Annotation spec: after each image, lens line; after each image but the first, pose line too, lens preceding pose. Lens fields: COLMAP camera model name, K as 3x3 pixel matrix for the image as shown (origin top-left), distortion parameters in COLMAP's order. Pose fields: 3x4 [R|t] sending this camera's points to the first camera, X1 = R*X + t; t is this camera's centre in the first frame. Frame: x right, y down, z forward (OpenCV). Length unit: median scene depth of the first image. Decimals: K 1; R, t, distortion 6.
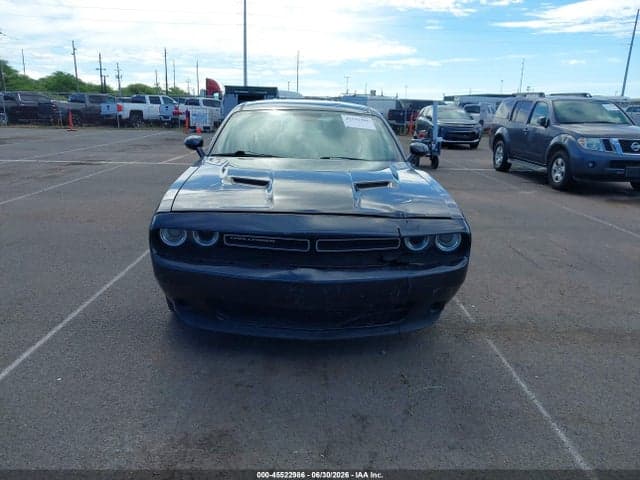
lens RADIAL K [[507.8, 0, 318.9], [0, 507.8, 239.5], [0, 0, 1]] dist [0.001288, -0.005811]
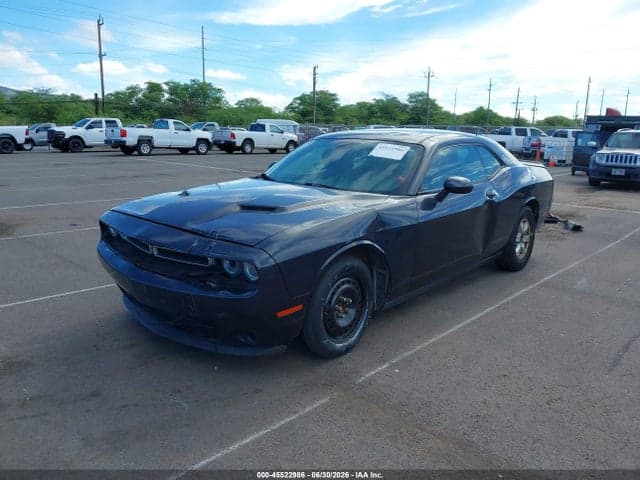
lens RADIAL K [[507.8, 0, 317.9], [0, 507.8, 241.2], [0, 0, 1]] dist [0.001288, -0.005811]
pose [[0.716163, 0.142512, -0.683229, 0.723297], [-0.181321, 0.983309, 0.015043, -0.064760], [0.673969, 0.113110, 0.730050, 0.270928]]
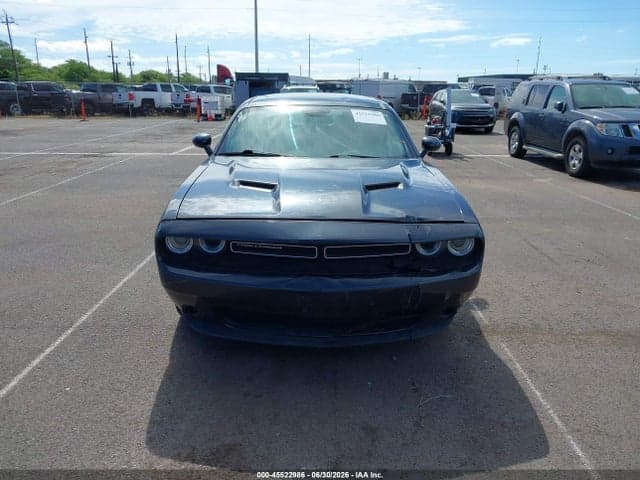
lens RADIAL K [[507.8, 0, 318.2], [0, 507.8, 239.9], [0, 0, 1]] dist [0.001288, -0.005811]
pose [[0.999595, -0.007309, -0.027498, 0.006781], [0.008140, 0.999510, 0.030212, -0.028306], [0.027264, -0.030423, 0.999165, 0.015989]]
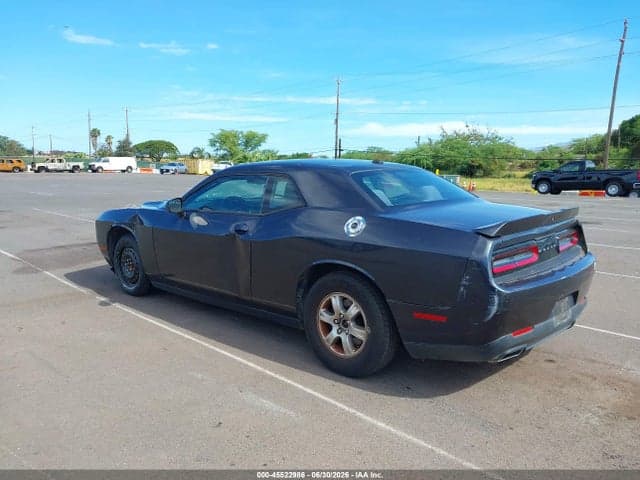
lens RADIAL K [[507.8, 0, 317.8], [0, 507.8, 242.7], [0, 0, 1]] dist [0.001288, -0.005811]
pose [[-0.706491, 0.079053, -0.703293, 0.806995], [-0.203665, 0.928994, 0.309014, -0.543876], [0.677784, 0.361552, -0.640226, 2.135485]]
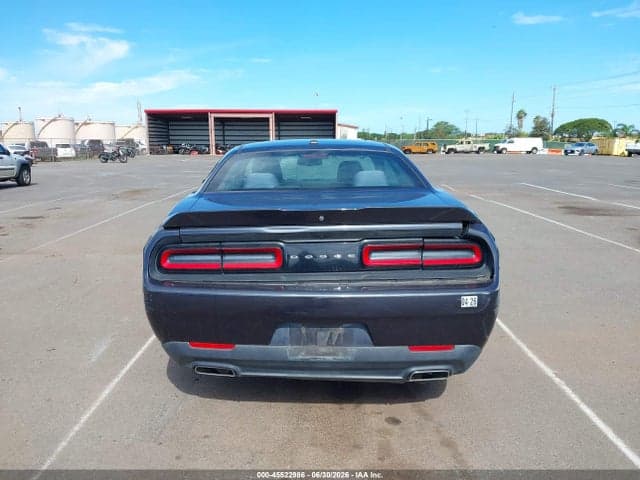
lens RADIAL K [[507.8, 0, 318.4], [0, 507.8, 242.5], [0, 0, 1]] dist [0.001288, -0.005811]
pose [[-0.999665, -0.018506, 0.018121, -0.063539], [-0.008877, 0.902072, 0.431494, -0.635181], [-0.024332, 0.431188, -0.901934, 2.410967]]
